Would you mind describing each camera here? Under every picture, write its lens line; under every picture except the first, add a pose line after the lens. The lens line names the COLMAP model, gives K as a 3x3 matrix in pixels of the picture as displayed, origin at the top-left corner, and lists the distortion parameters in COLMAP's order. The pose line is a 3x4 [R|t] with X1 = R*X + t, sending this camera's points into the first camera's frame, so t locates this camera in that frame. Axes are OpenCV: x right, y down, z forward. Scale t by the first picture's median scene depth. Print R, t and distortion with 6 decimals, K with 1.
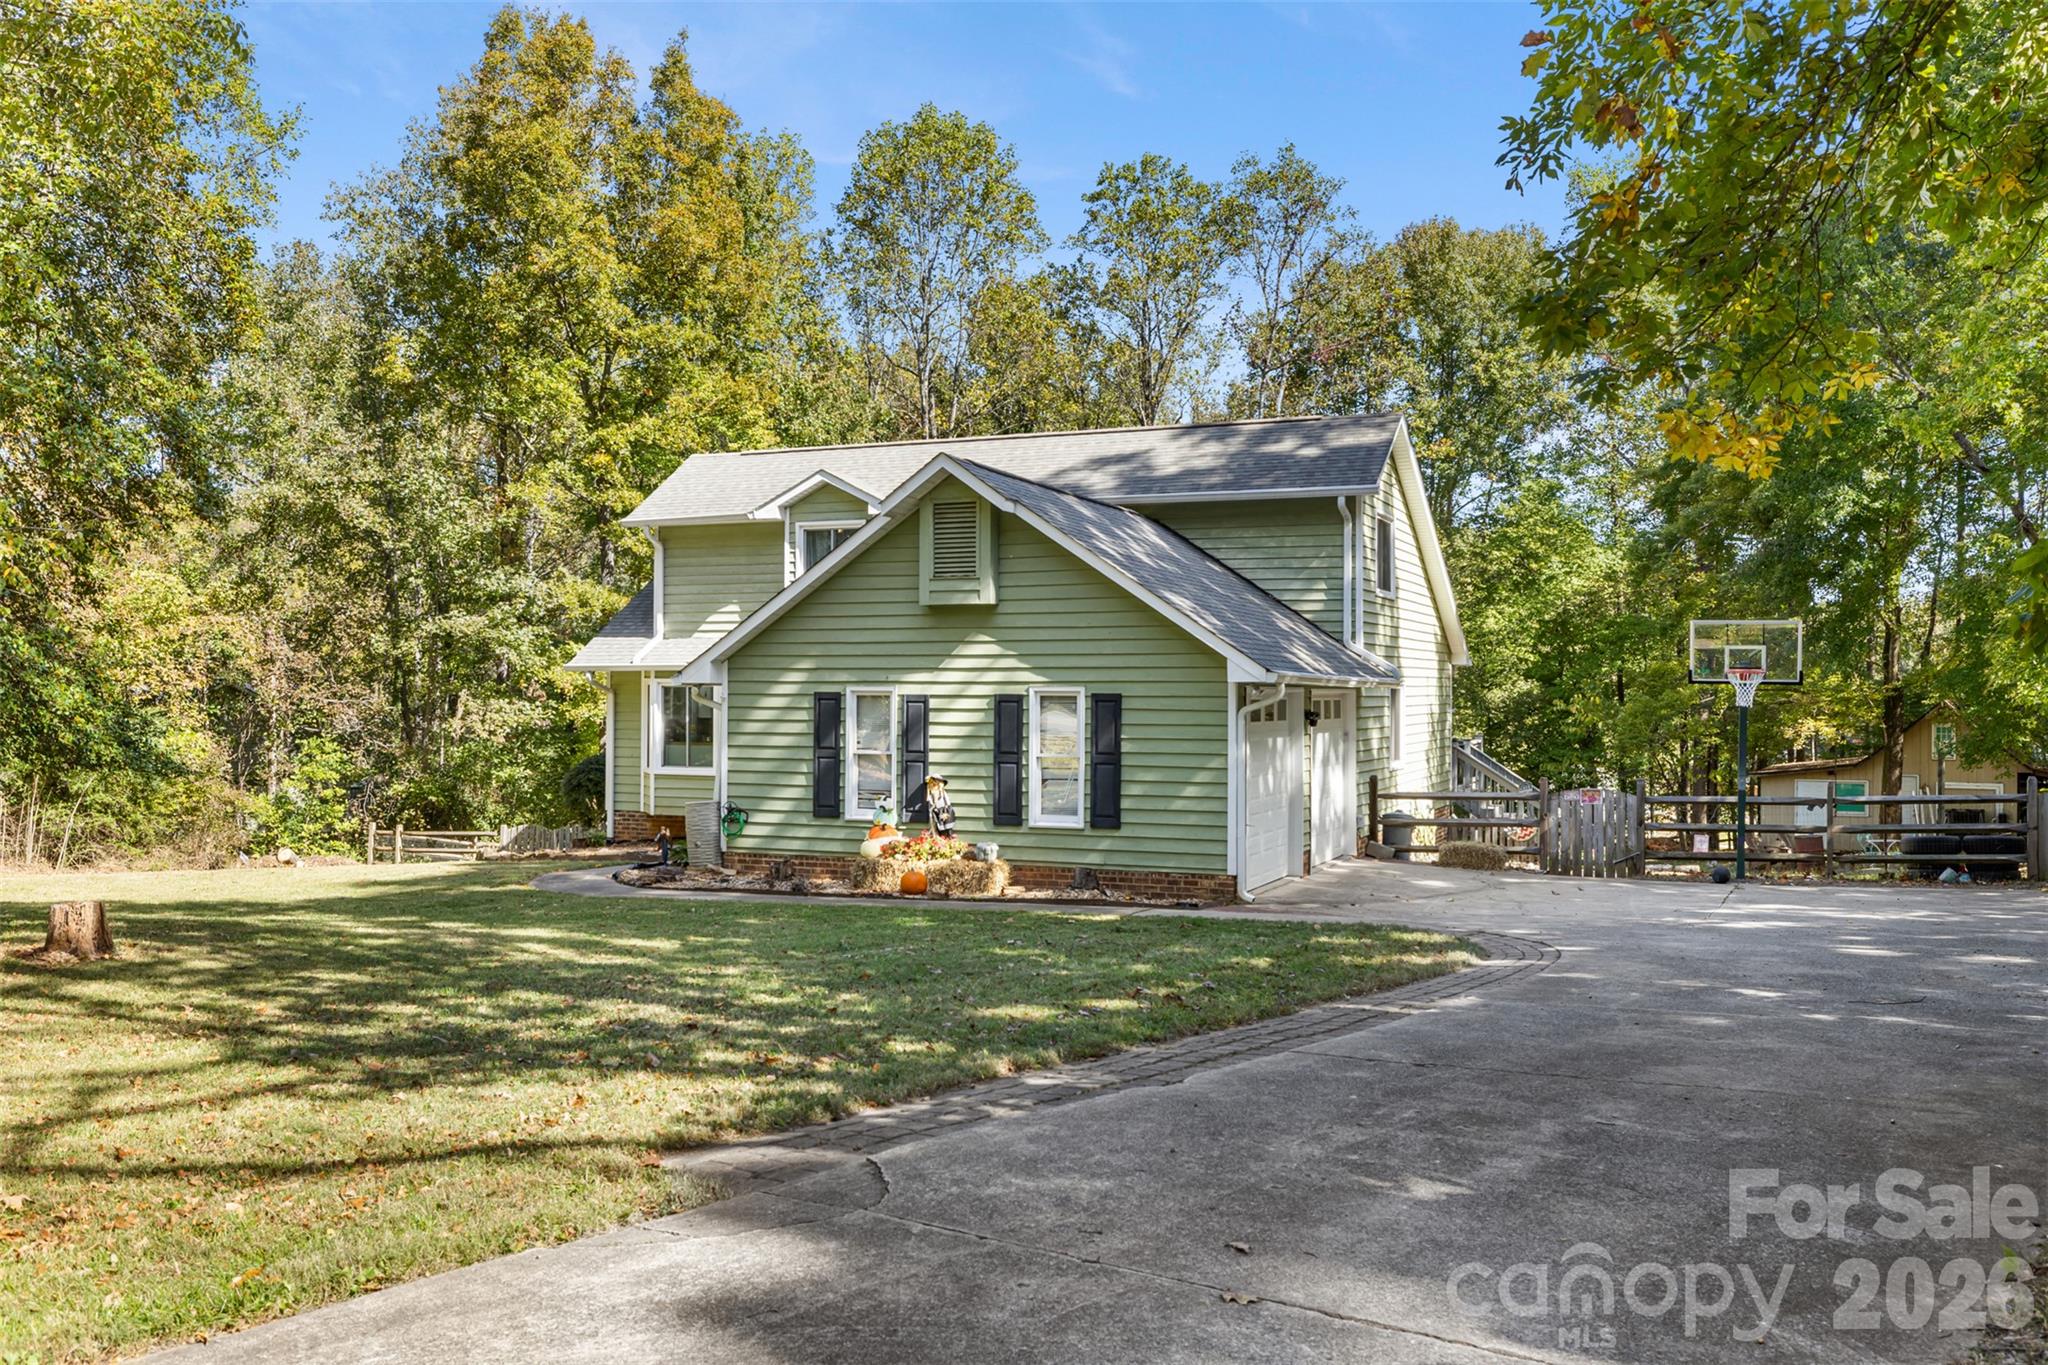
lens RADIAL K [[1707.5, 0, 1024.6], [0, 1707.5, 683.8], [0, 0, 1]] dist [-0.007502, -0.003393]
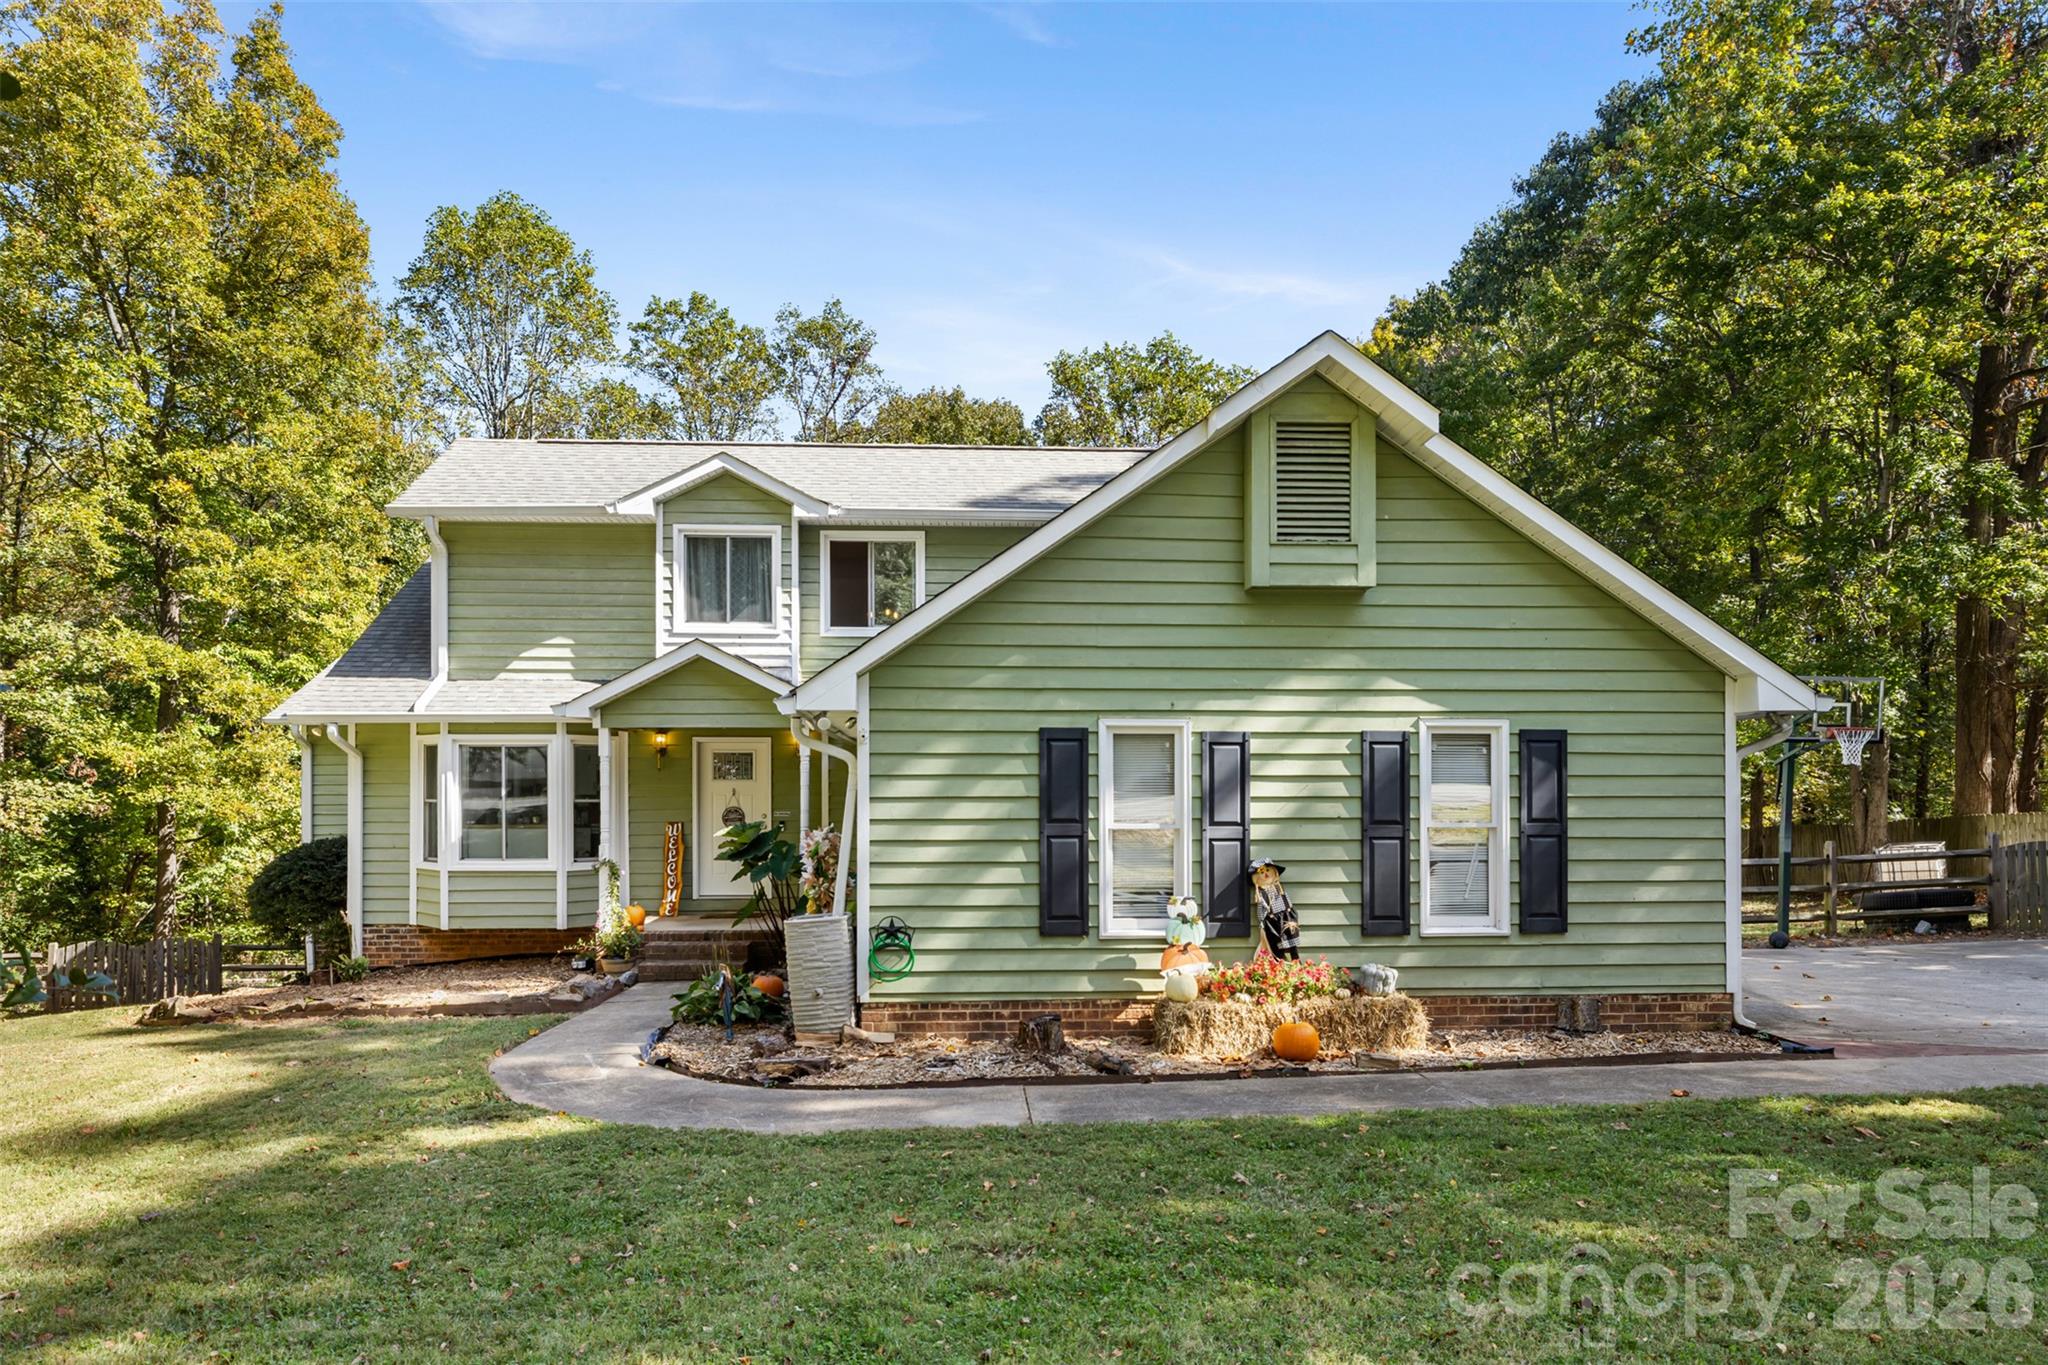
lens RADIAL K [[1245.6, 0, 1023.0], [0, 1245.6, 784.3], [0, 0, 1]] dist [0.003760, 0.001371]
pose [[0.896718, -0.002314, 0.442596, -0.321944], [0.001954, 0.999997, 0.001270, 0.024086], [-0.442598, -0.000274, 0.896720, 0.607933]]
